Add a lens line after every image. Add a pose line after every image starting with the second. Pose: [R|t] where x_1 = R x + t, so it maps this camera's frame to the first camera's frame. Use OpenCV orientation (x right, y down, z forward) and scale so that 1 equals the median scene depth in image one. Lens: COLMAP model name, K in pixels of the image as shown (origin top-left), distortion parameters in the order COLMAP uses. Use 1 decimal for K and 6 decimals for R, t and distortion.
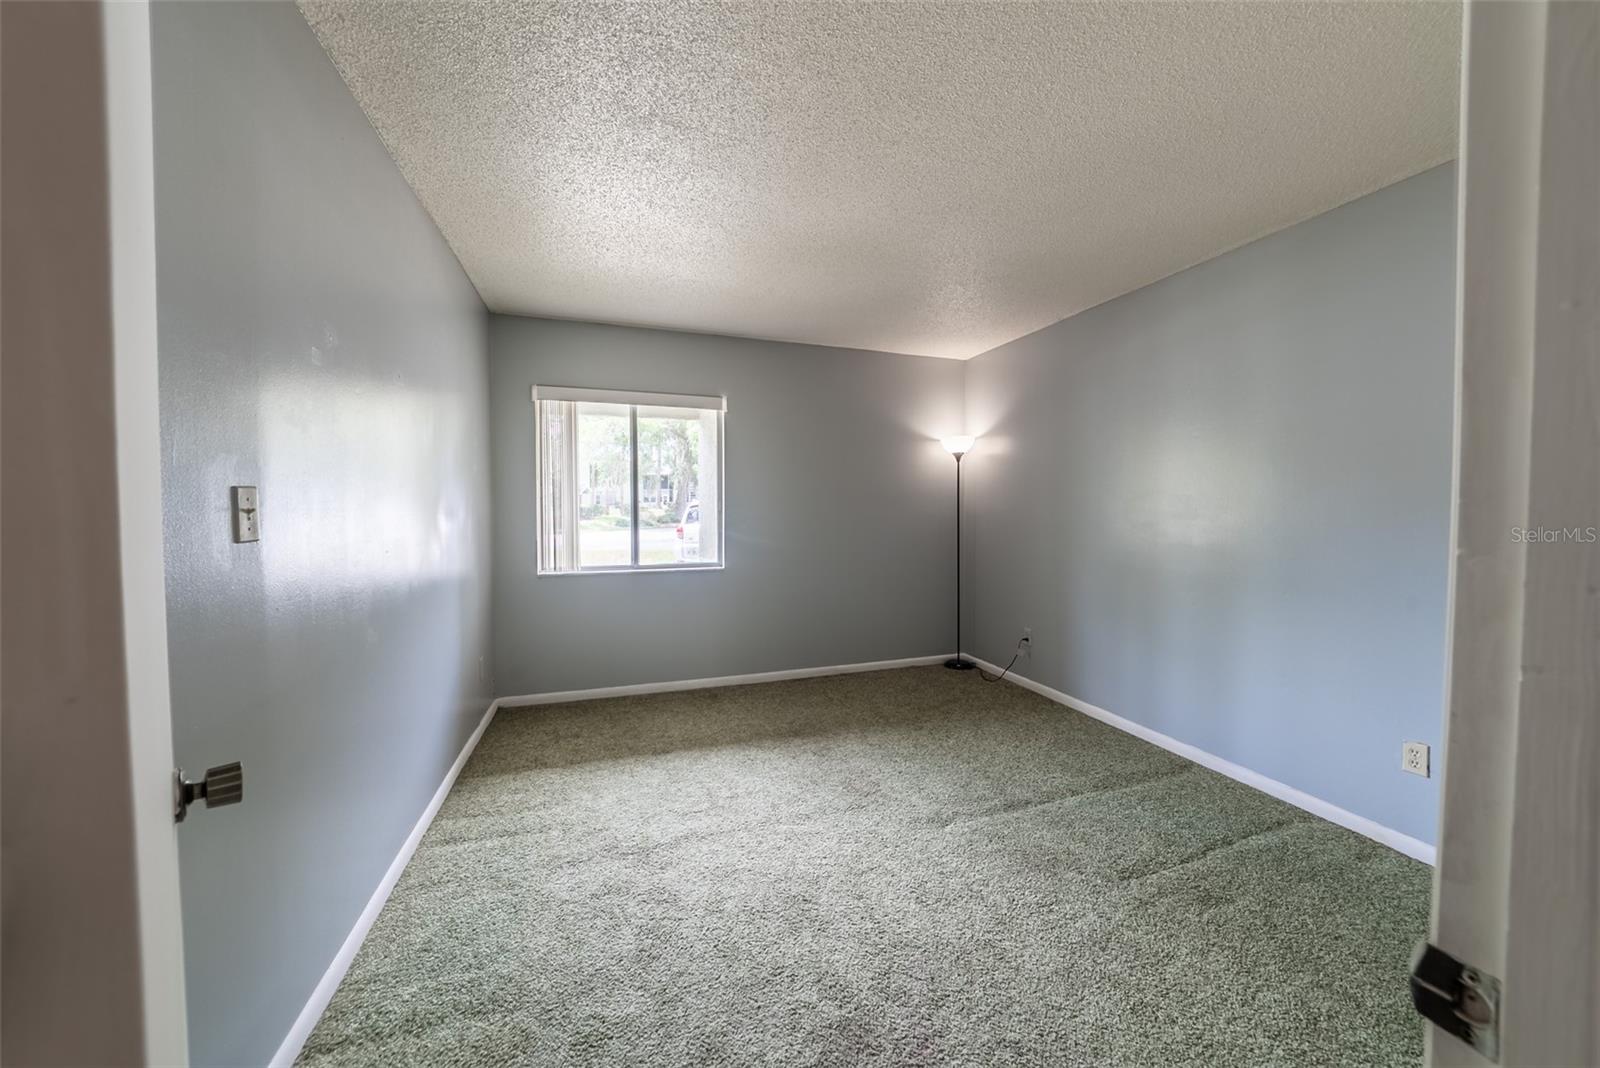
lens RADIAL K [[563.0, 0, 805.7], [0, 563.0, 526.1], [0, 0, 1]] dist [-0.028876, 0.005035]
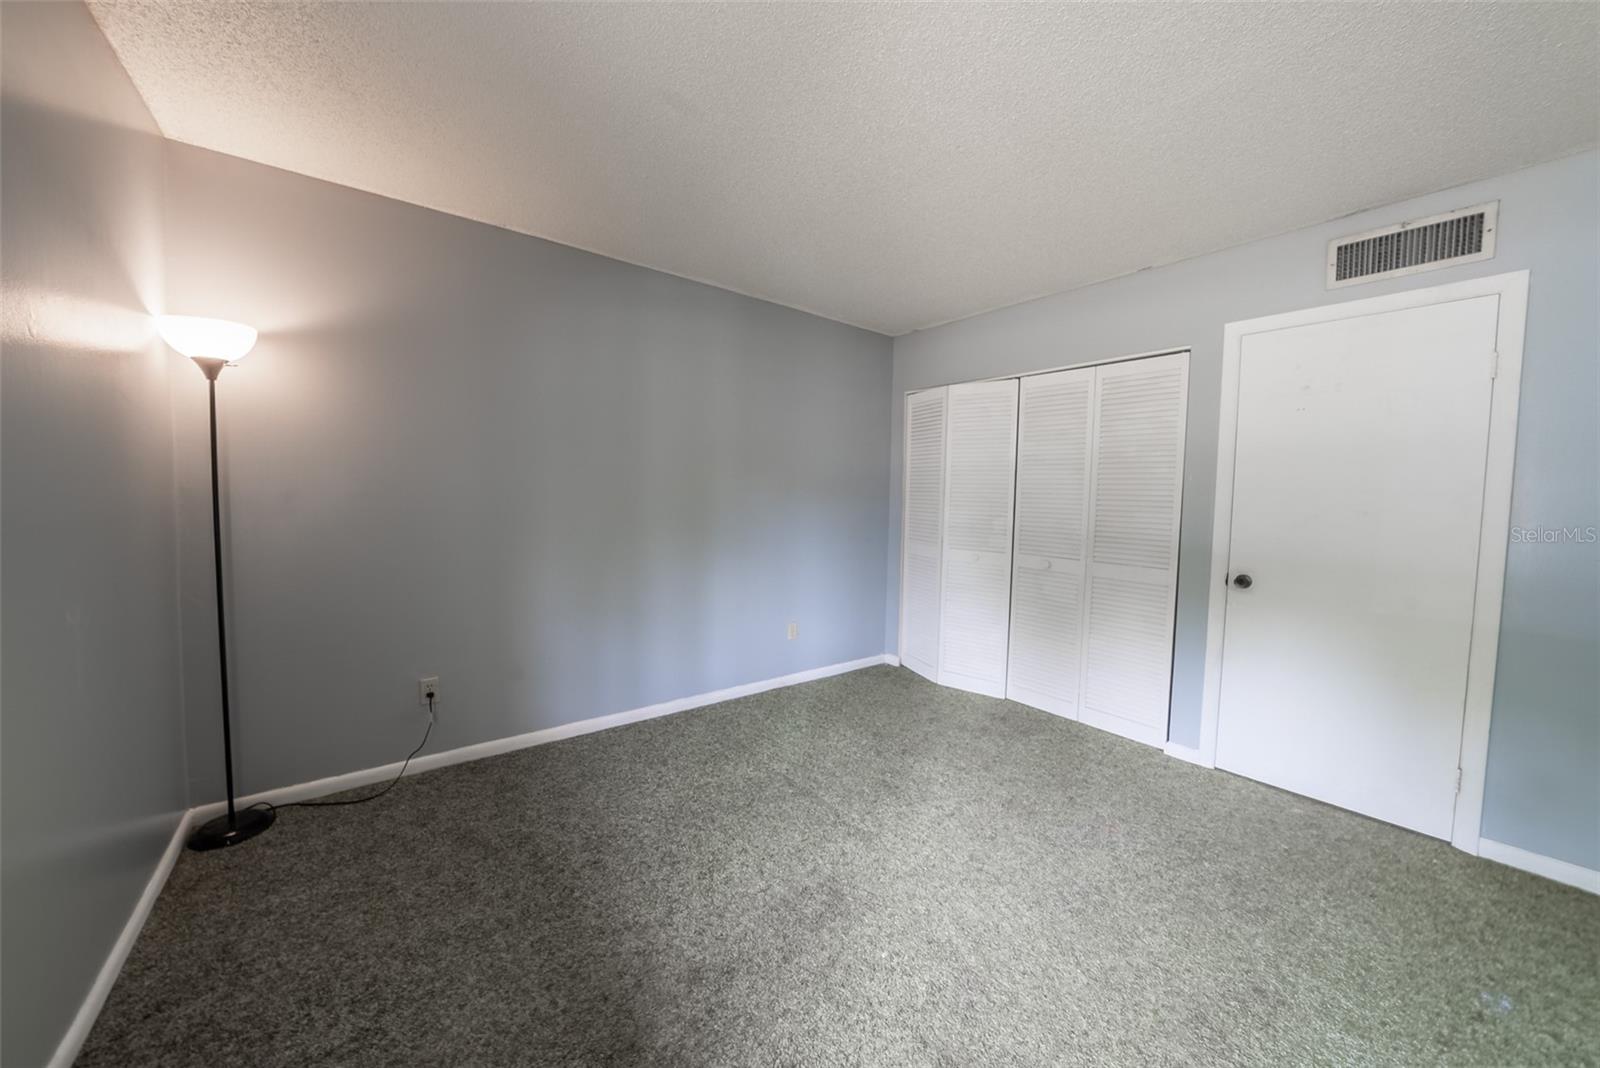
lens RADIAL K [[563.0, 0, 805.7], [0, 563.0, 526.1], [0, 0, 1]] dist [-0.028876, 0.005035]
pose [[-0.338016, -0.058862, 0.939298, -0.404029], [0.010063, 0.997759, 0.066147, -0.032518], [-0.941087, 0.031811, -0.336666, 0.978663]]
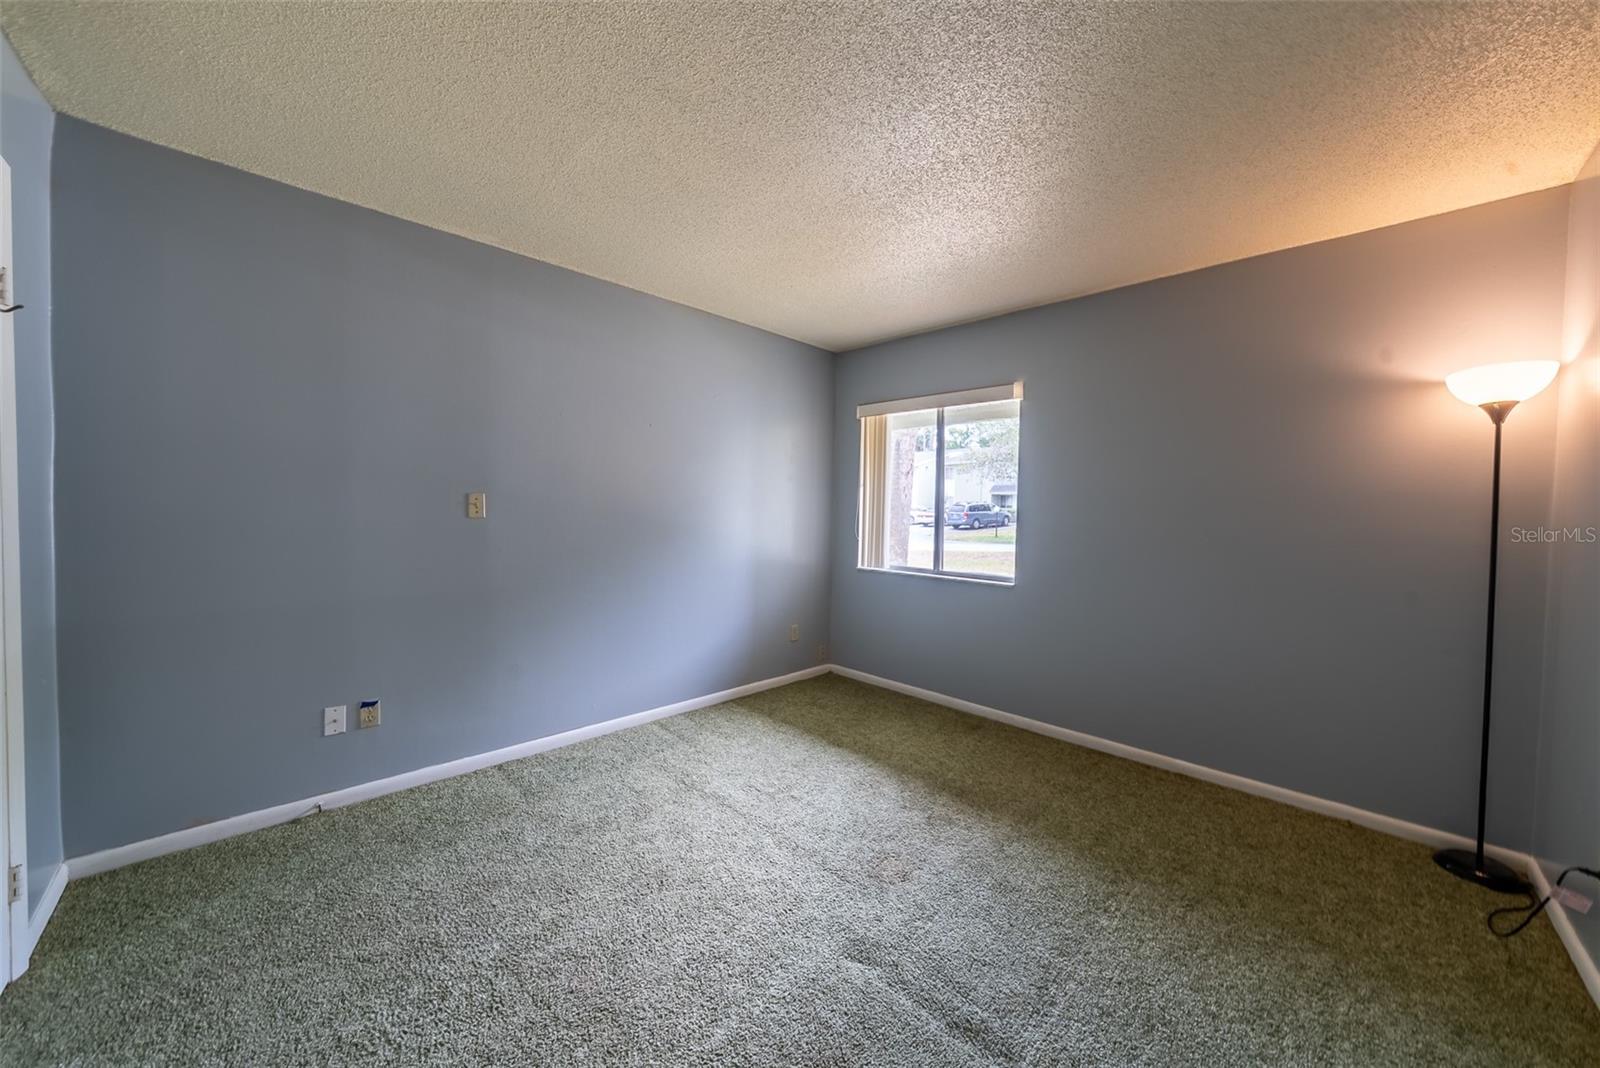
lens RADIAL K [[563.0, 0, 805.7], [0, 563.0, 526.1], [0, 0, 1]] dist [-0.028876, 0.005035]
pose [[0.439475, 0.036218, -0.897524, 0.581421], [-0.049399, 0.998649, 0.016110, -0.014865], [0.896895, 0.037257, 0.440670, 0.426357]]
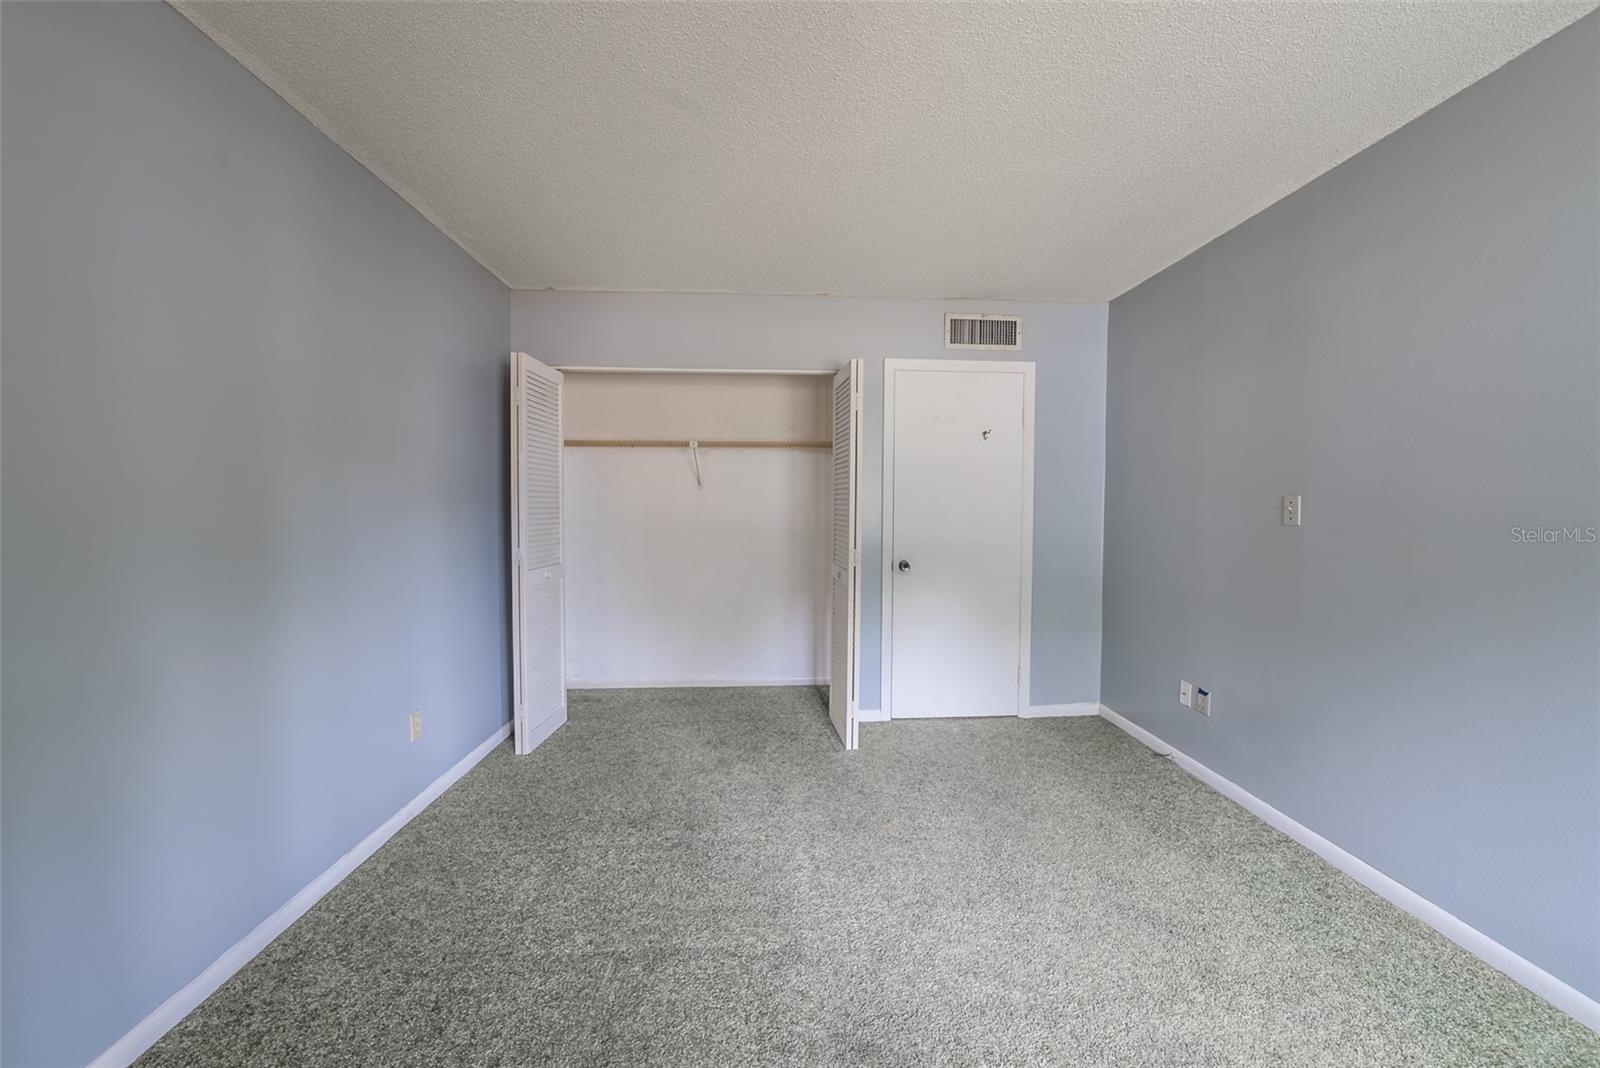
lens RADIAL K [[563.0, 0, 805.7], [0, 563.0, 526.1], [0, 0, 1]] dist [-0.028876, 0.005035]
pose [[-0.963652, -0.014569, 0.266765, 0.026337], [0.004473, 0.997492, 0.070637, -0.039390], [-0.267125, 0.069262, -0.961170, 1.146550]]
